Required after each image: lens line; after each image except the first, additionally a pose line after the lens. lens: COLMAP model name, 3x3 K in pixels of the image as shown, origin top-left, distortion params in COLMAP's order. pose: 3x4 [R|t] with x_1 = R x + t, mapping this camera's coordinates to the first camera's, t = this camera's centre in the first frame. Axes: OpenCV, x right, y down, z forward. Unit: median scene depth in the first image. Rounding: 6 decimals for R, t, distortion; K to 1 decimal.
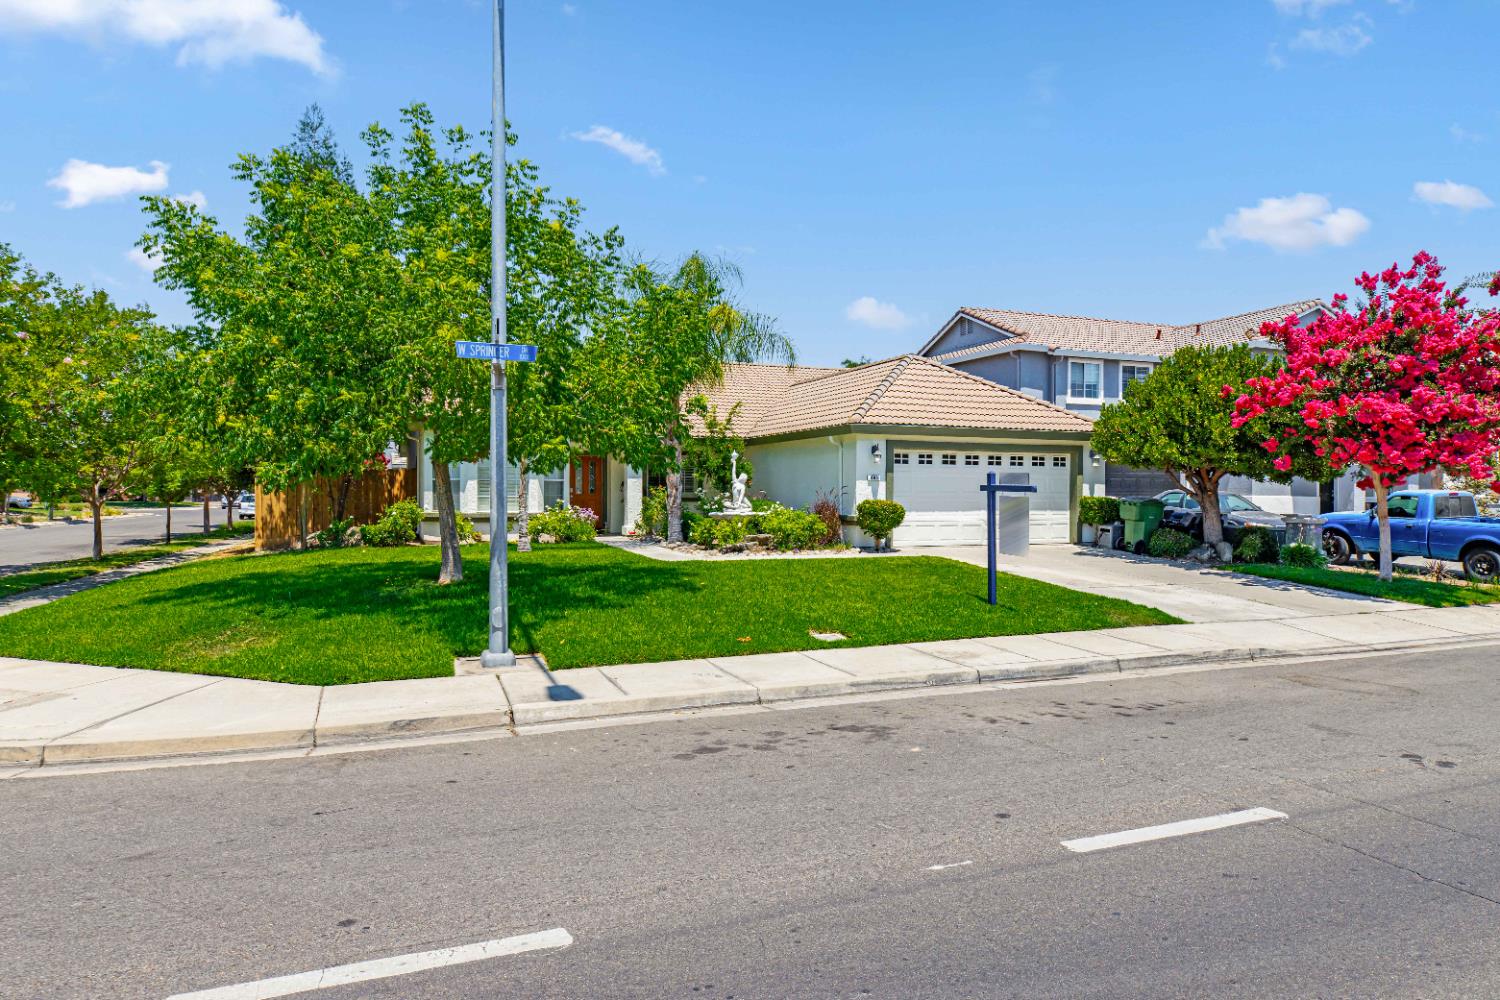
lens RADIAL K [[681.9, 0, 750.0], [0, 681.9, 500.0], [0, 0, 1]] dist [0.000548, 0.001067]
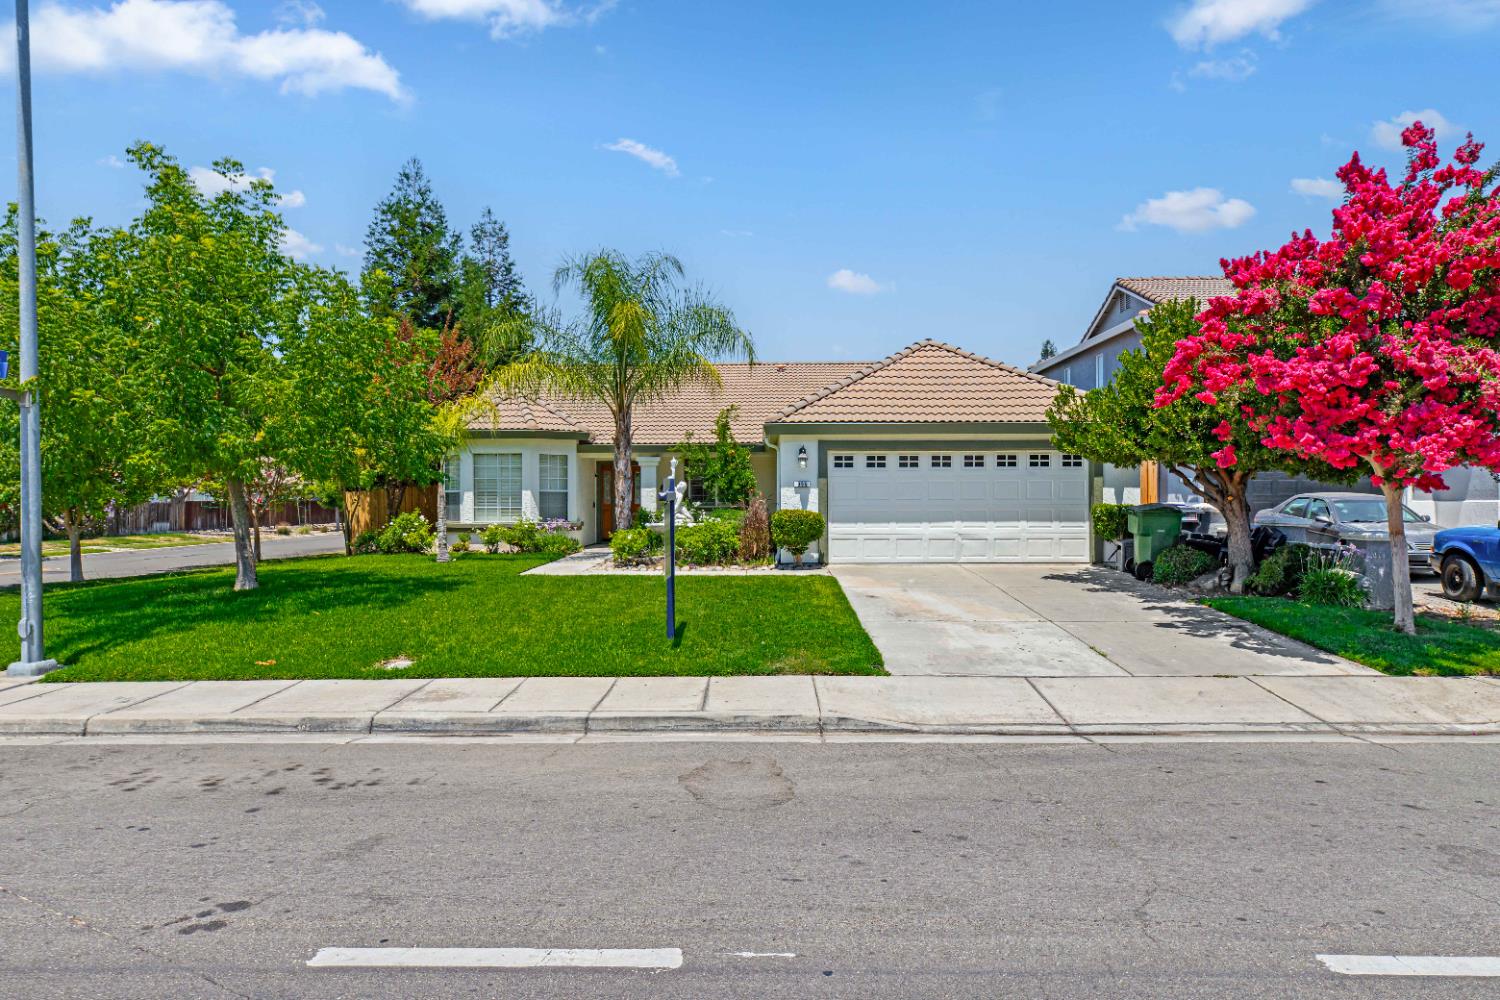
lens RADIAL K [[708.4, 0, 746.3], [0, 708.4, 486.8], [0, 0, 1]] dist [0.002377, 0.000528]
pose [[0.957921, -0.013451, -0.286717, 0.379520], [0.004145, 0.999445, -0.033040, 0.000471], [0.287002, 0.030462, 0.957446, 0.111444]]
